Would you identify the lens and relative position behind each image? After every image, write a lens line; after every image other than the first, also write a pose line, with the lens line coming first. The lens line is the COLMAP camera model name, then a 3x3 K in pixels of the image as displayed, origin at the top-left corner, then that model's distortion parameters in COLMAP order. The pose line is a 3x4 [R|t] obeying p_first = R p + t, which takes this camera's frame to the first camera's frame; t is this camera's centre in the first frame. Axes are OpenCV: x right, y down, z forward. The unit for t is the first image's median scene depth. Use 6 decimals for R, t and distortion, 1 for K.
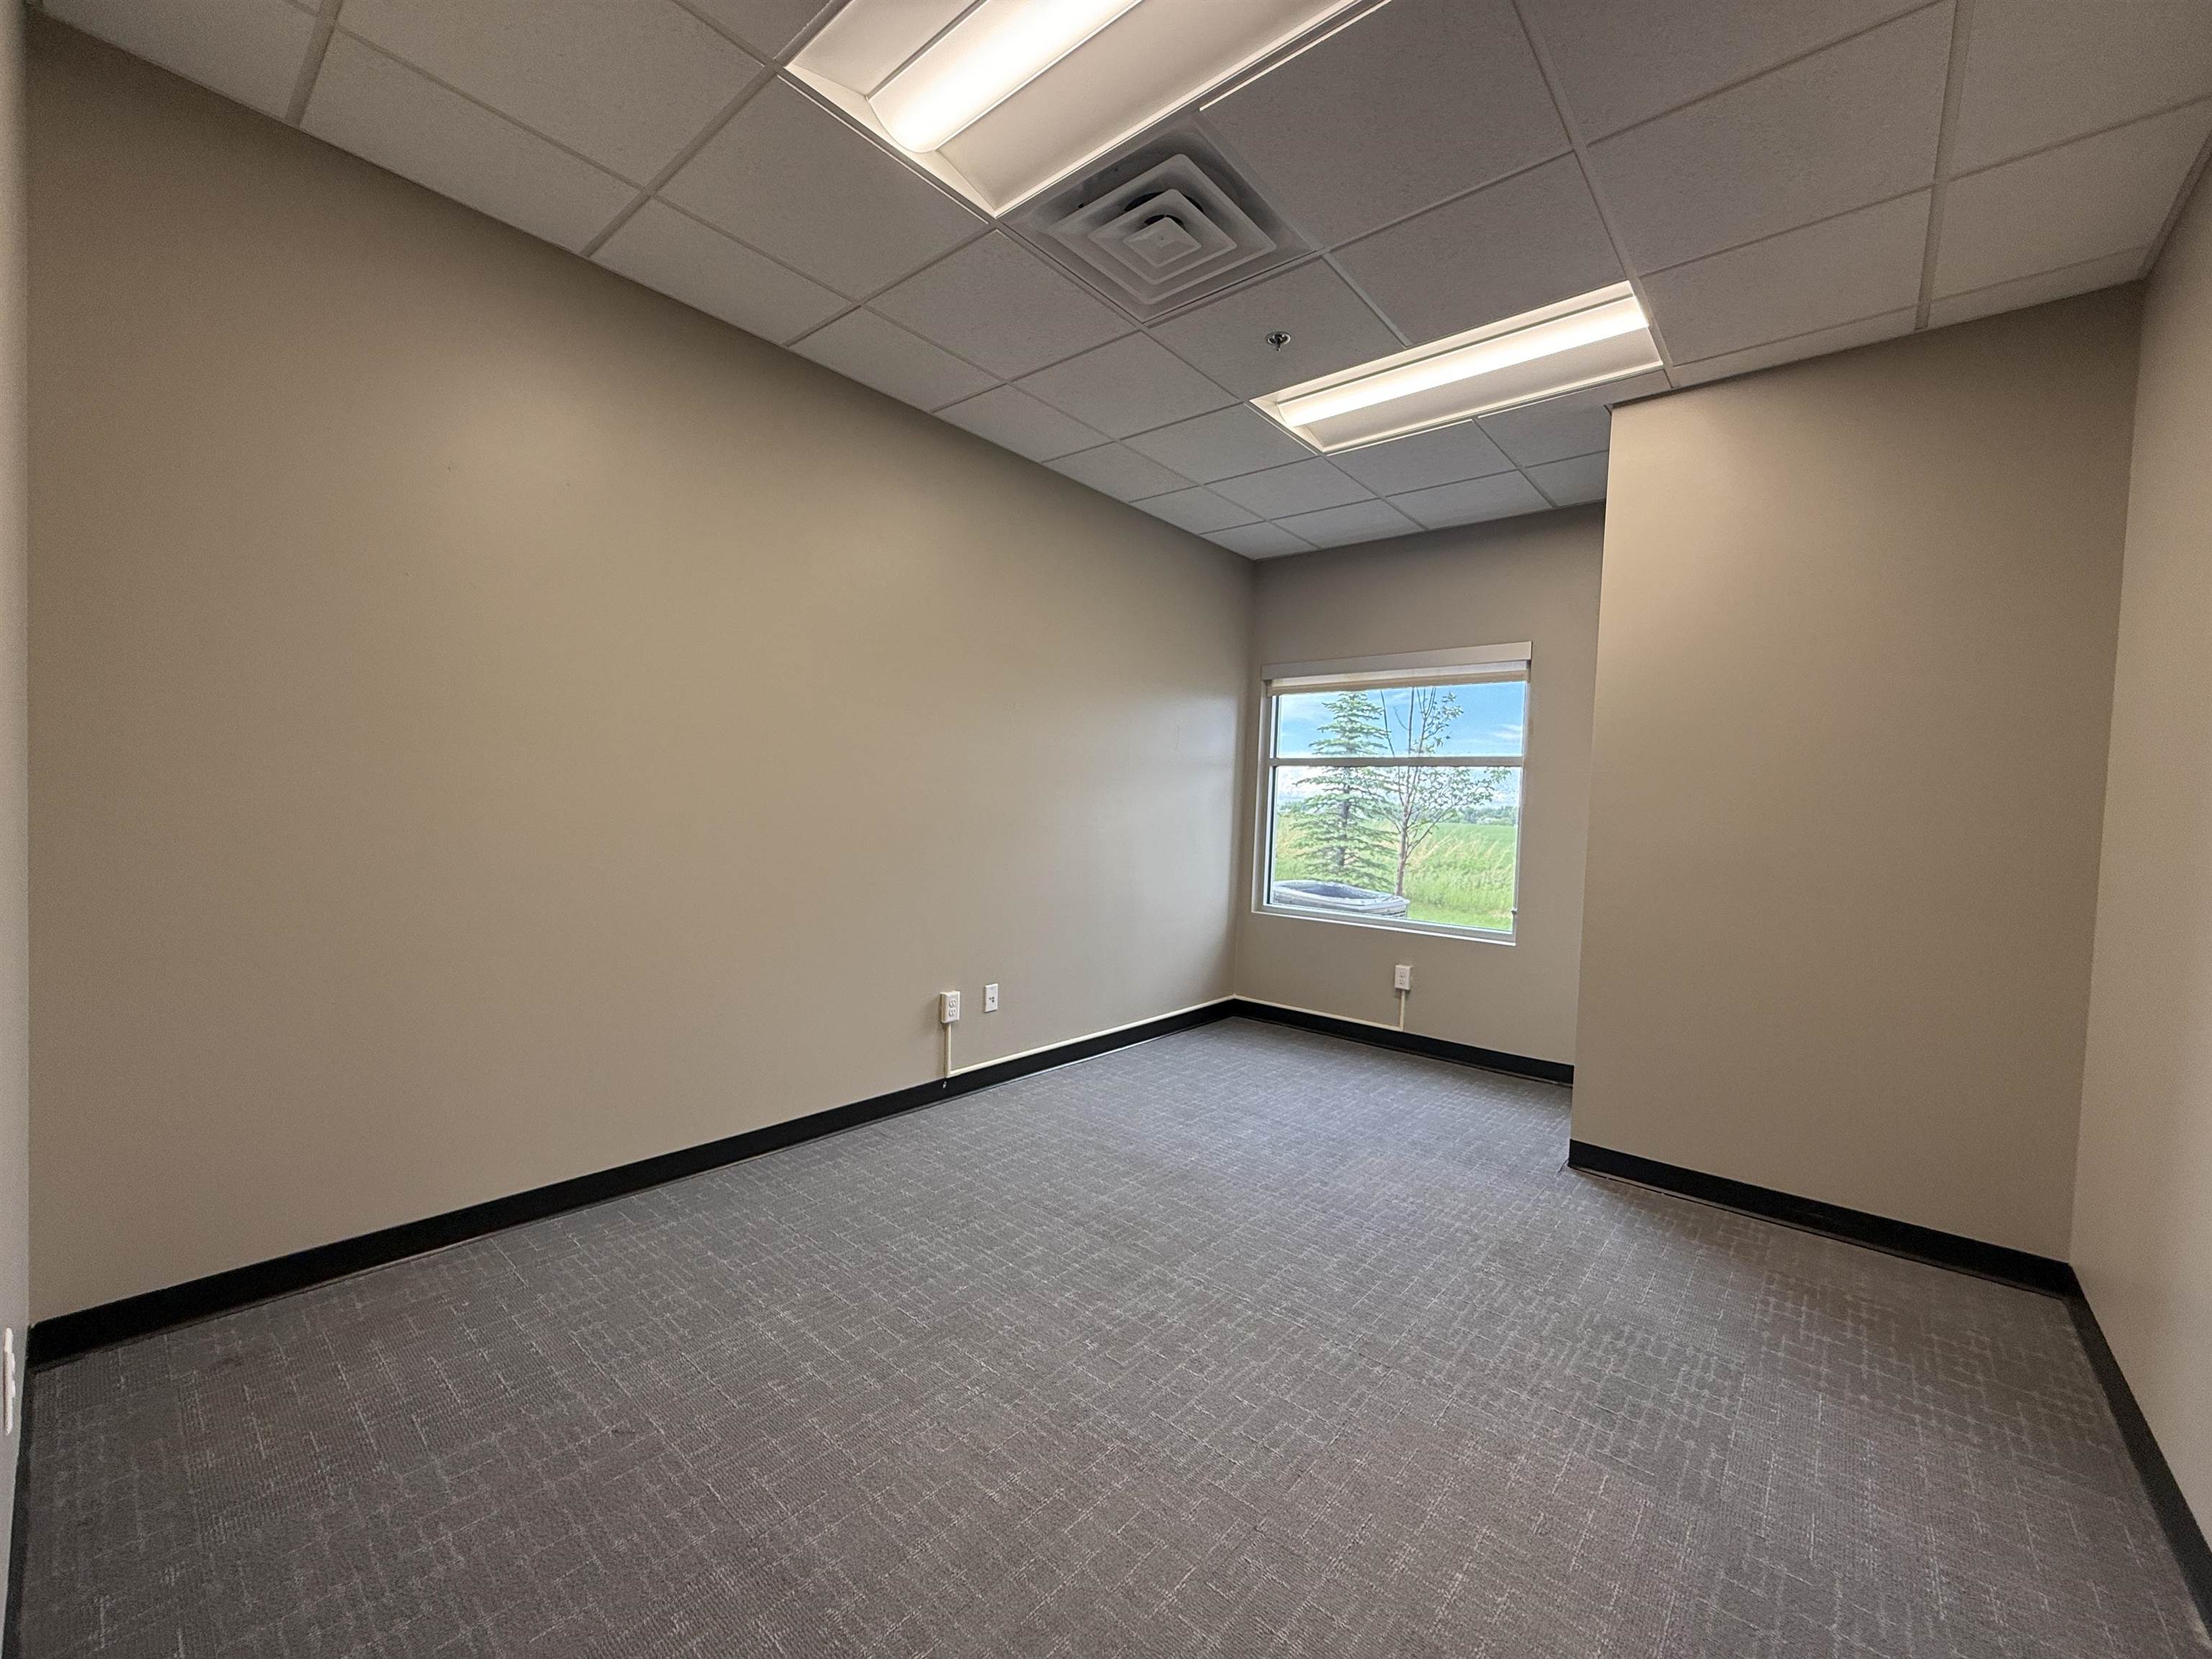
lens RADIAL K [[888.4, 0, 1102.2], [0, 888.4, 835.7], [0, 0, 1]] dist [-0.000871, 0.000100]
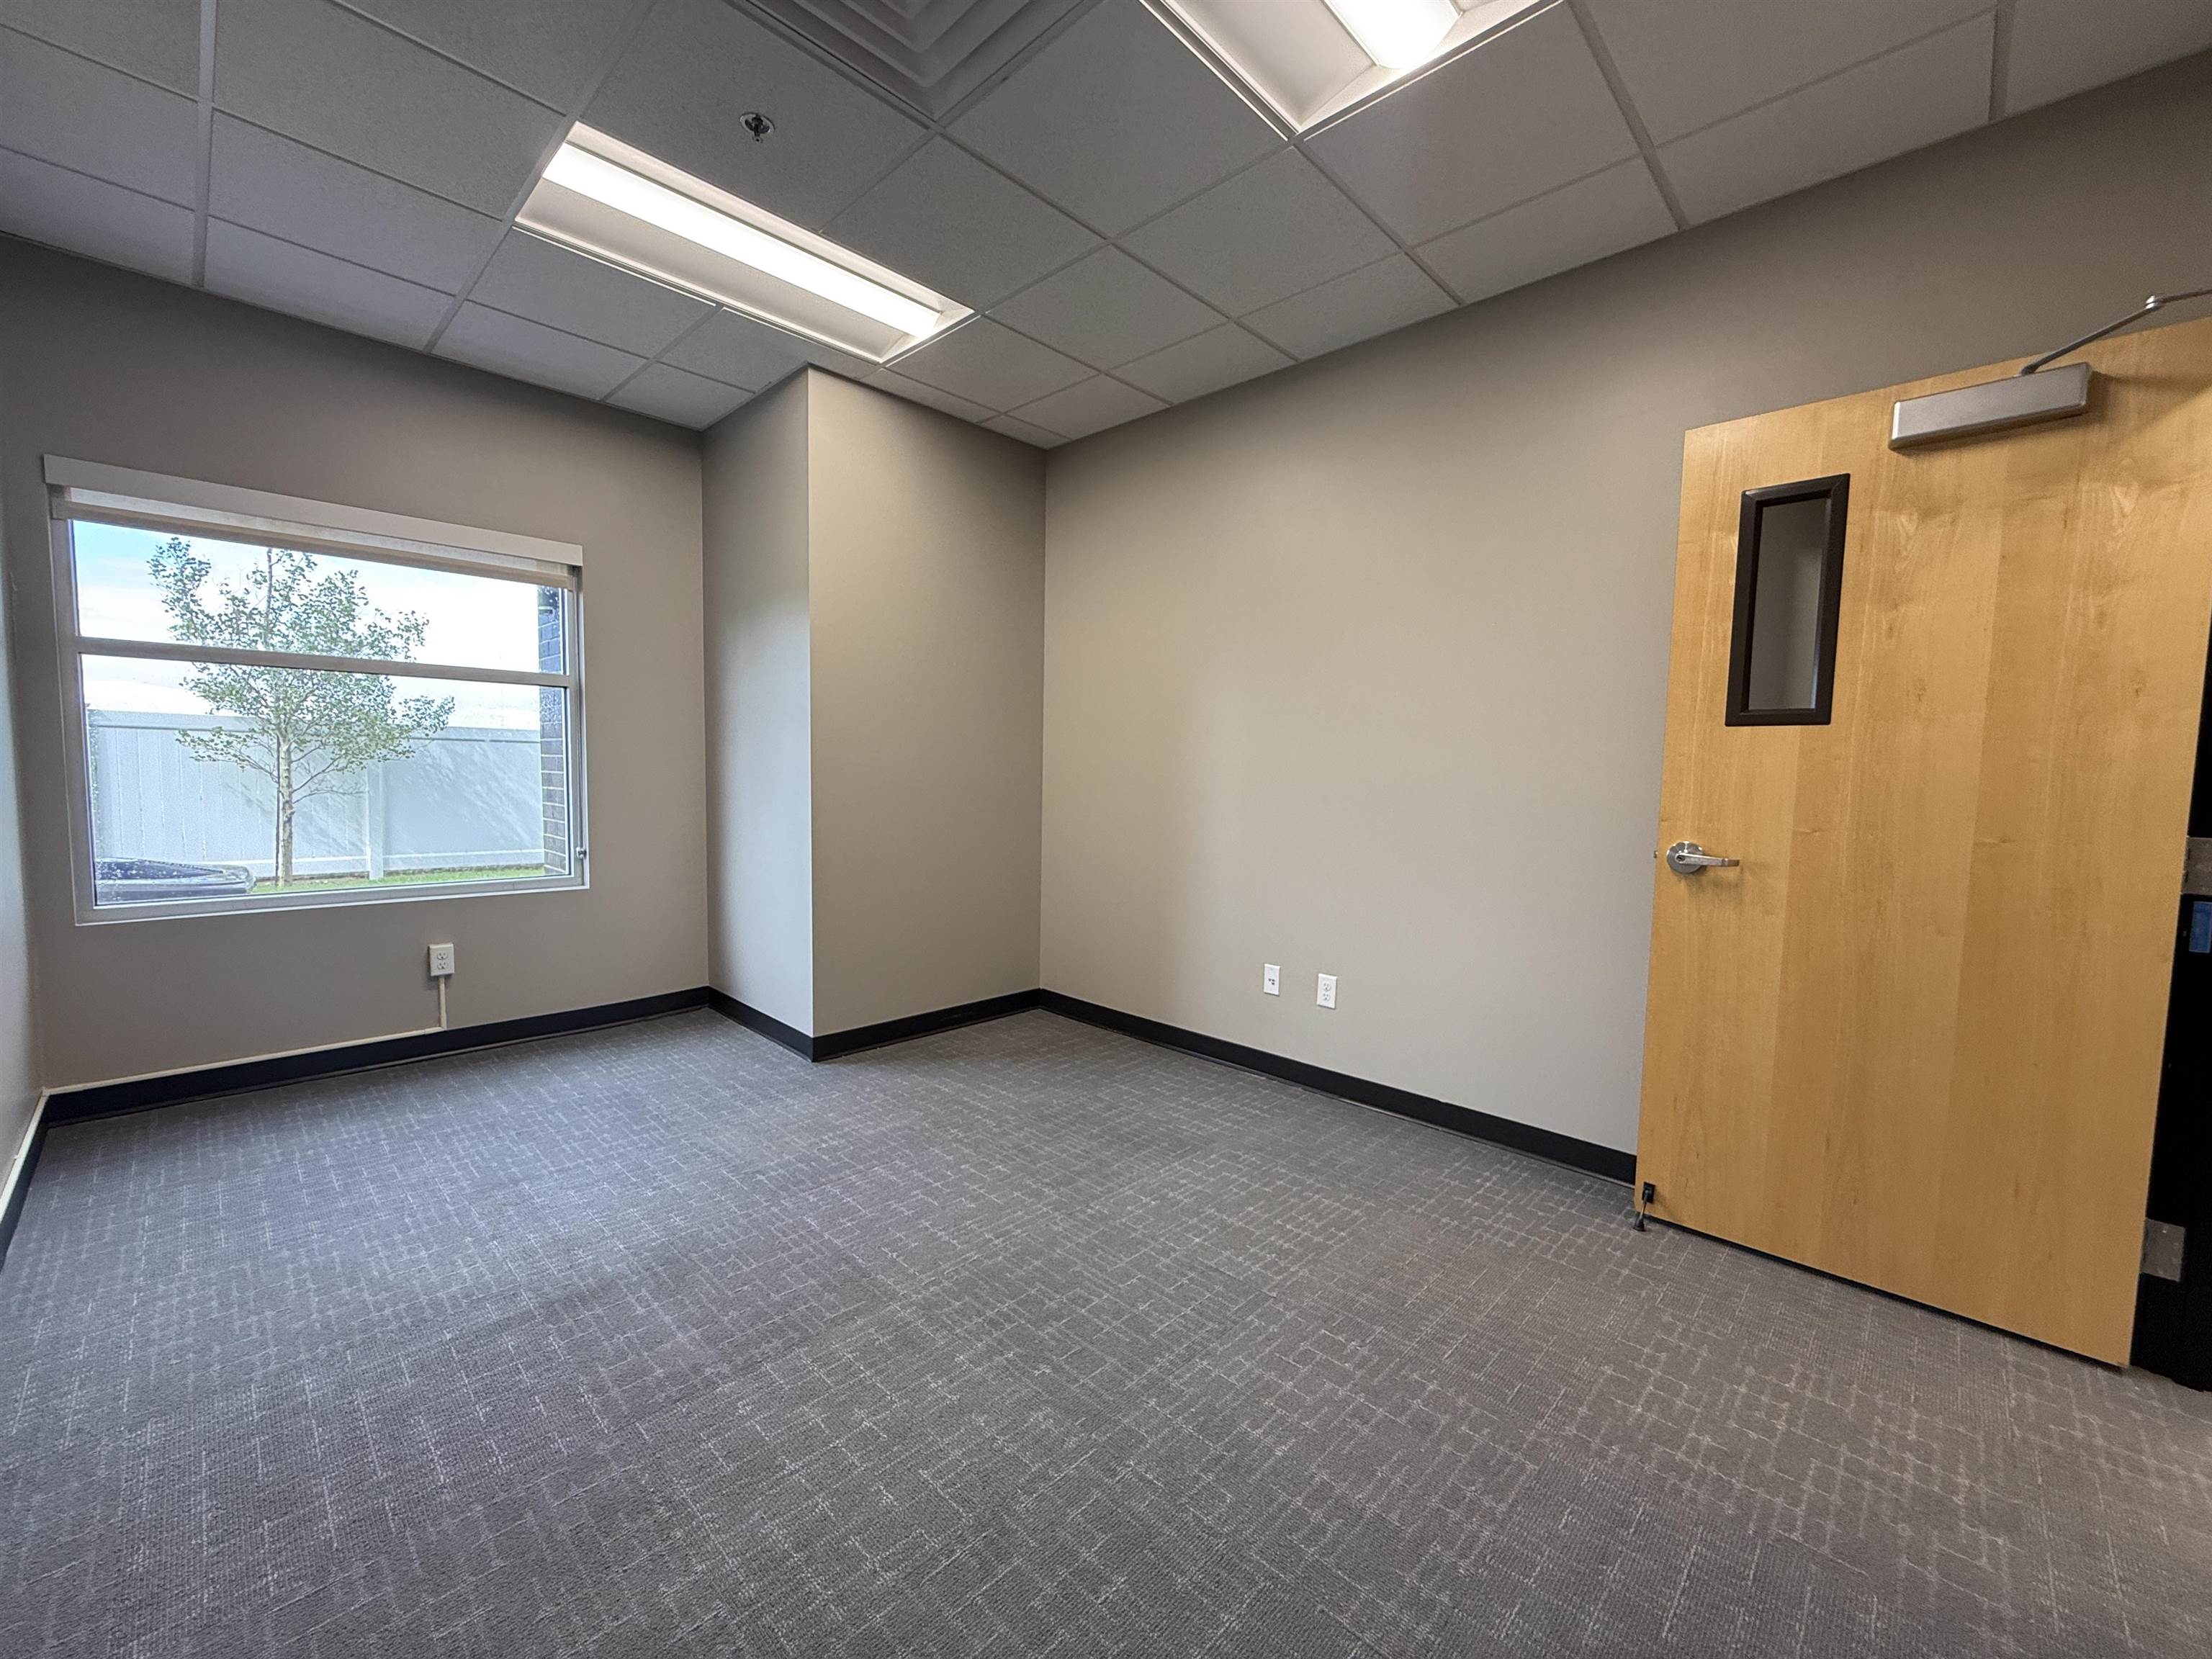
lens RADIAL K [[879.0, 0, 1113.3], [0, 879.0, 832.0], [0, 0, 1]] dist [-0.001266, -0.000363]
pose [[0.051178, -0.107899, 0.992844, -0.514317], [0.017879, 0.994086, 0.107112, -0.024574], [-0.998529, 0.012269, 0.052805, 0.563855]]
